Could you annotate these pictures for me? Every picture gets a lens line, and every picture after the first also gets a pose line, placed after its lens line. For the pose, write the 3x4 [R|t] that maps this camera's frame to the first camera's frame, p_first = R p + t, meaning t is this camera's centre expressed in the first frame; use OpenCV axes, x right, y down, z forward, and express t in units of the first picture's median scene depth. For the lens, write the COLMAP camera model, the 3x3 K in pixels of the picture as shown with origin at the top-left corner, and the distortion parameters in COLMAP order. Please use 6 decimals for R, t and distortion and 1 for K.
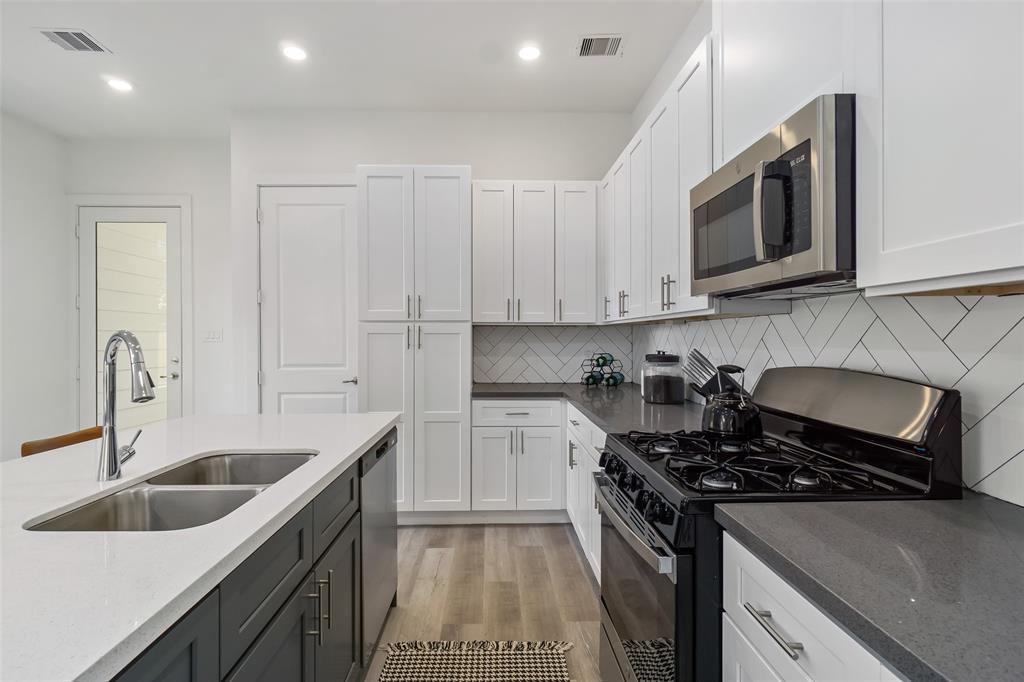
lens RADIAL K [[506.5, 0, 499.0], [0, 506.5, 340.9], [0, 0, 1]] dist [0.012212, -0.000486]
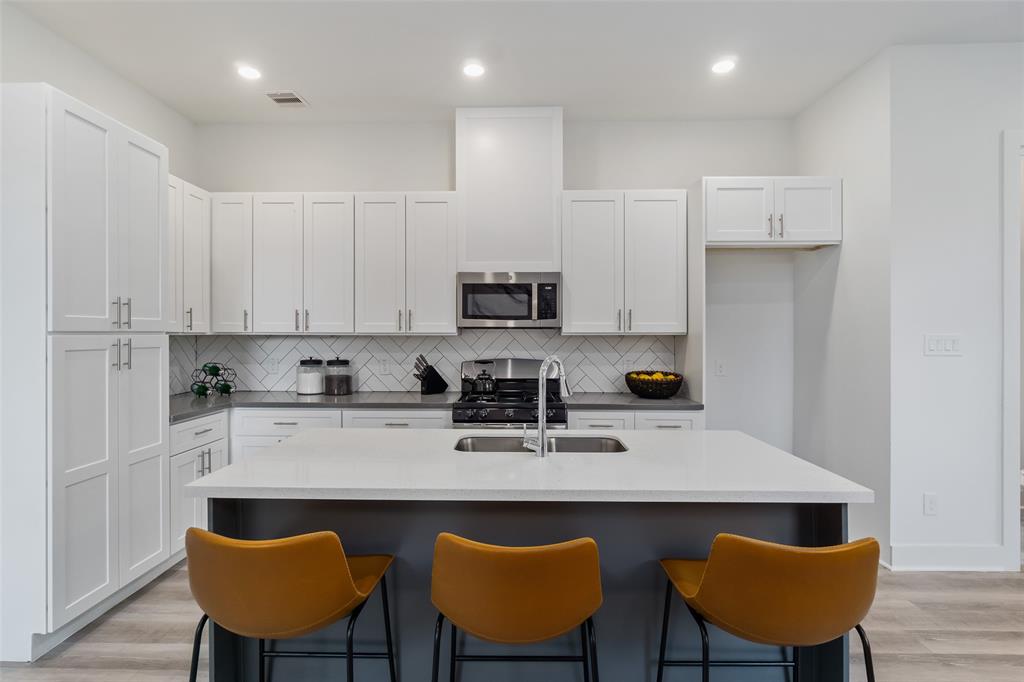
lens RADIAL K [[537.4, 0, 494.4], [0, 537.4, 338.1], [0, 0, 1]] dist [0.001860, 0.000847]
pose [[0.060934, -0.007823, 0.998111, -0.913921], [0.007666, 0.999943, 0.007369, -0.031410], [-0.998112, 0.007203, 0.060990, 0.404969]]
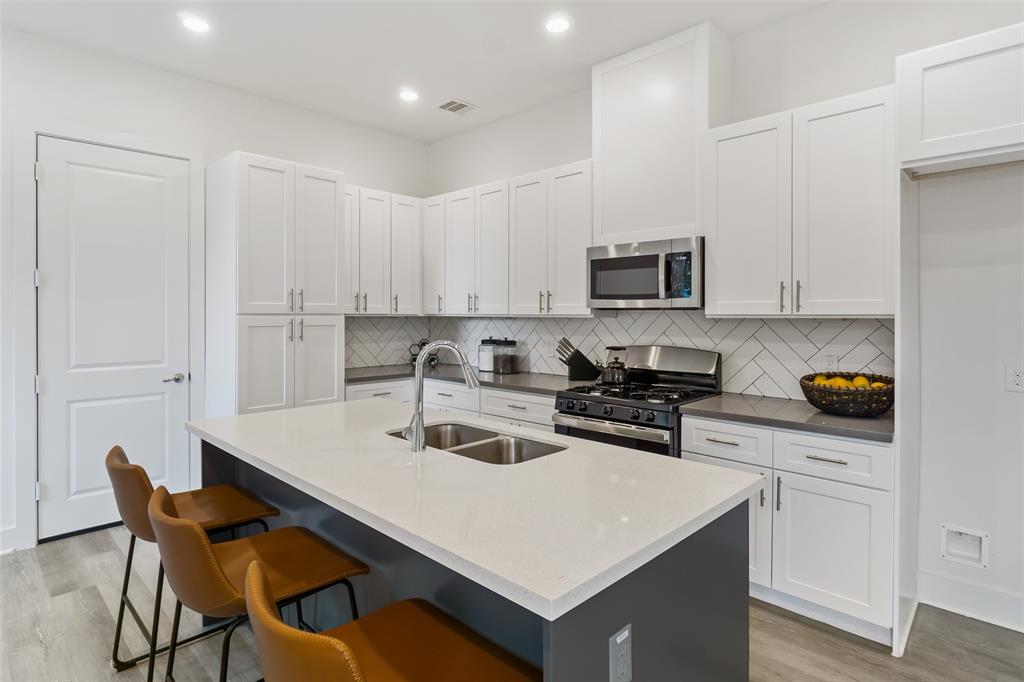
lens RADIAL K [[537.4, 0, 492.7], [0, 537.4, 316.8], [0, 0, 1]] dist [0.001860, 0.000847]
pose [[0.724973, -0.000926, 0.688777, -0.625654], [0.003563, 0.999991, -0.002405, -0.028913], [-0.688768, 0.004197, 0.724970, -0.066484]]
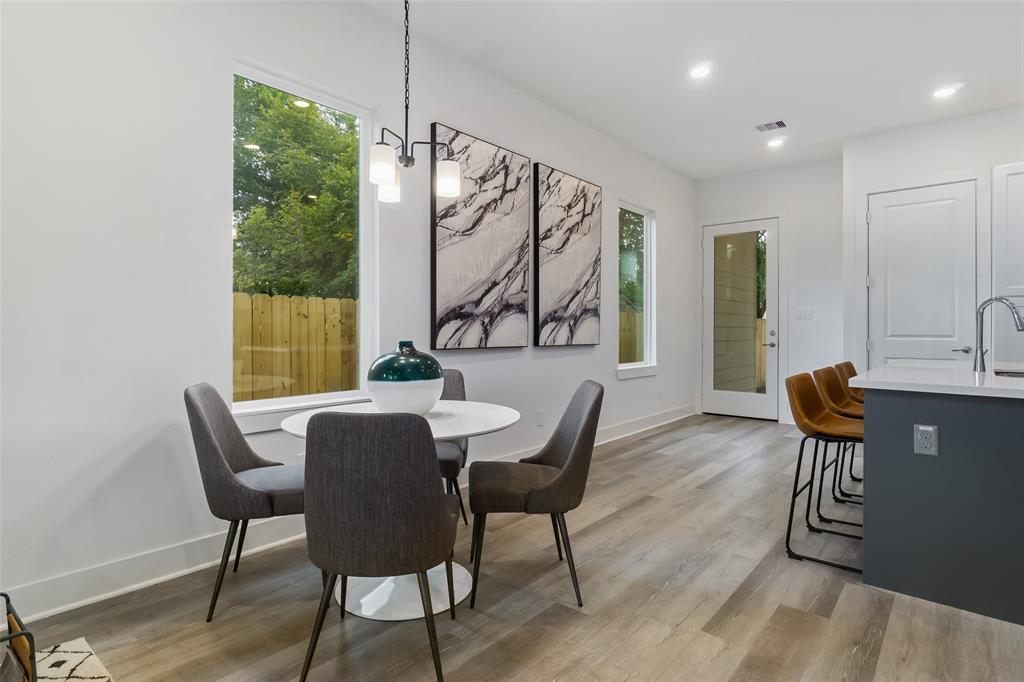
lens RADIAL K [[537.4, 0, 507.3], [0, 537.4, 334.5], [0, 0, 1]] dist [0.001860, 0.000847]
pose [[0.748232, 0.008852, -0.663379, -0.297588], [-0.004002, 0.999953, 0.008830, 0.043955], [0.663426, -0.003952, 0.748232, -0.709854]]
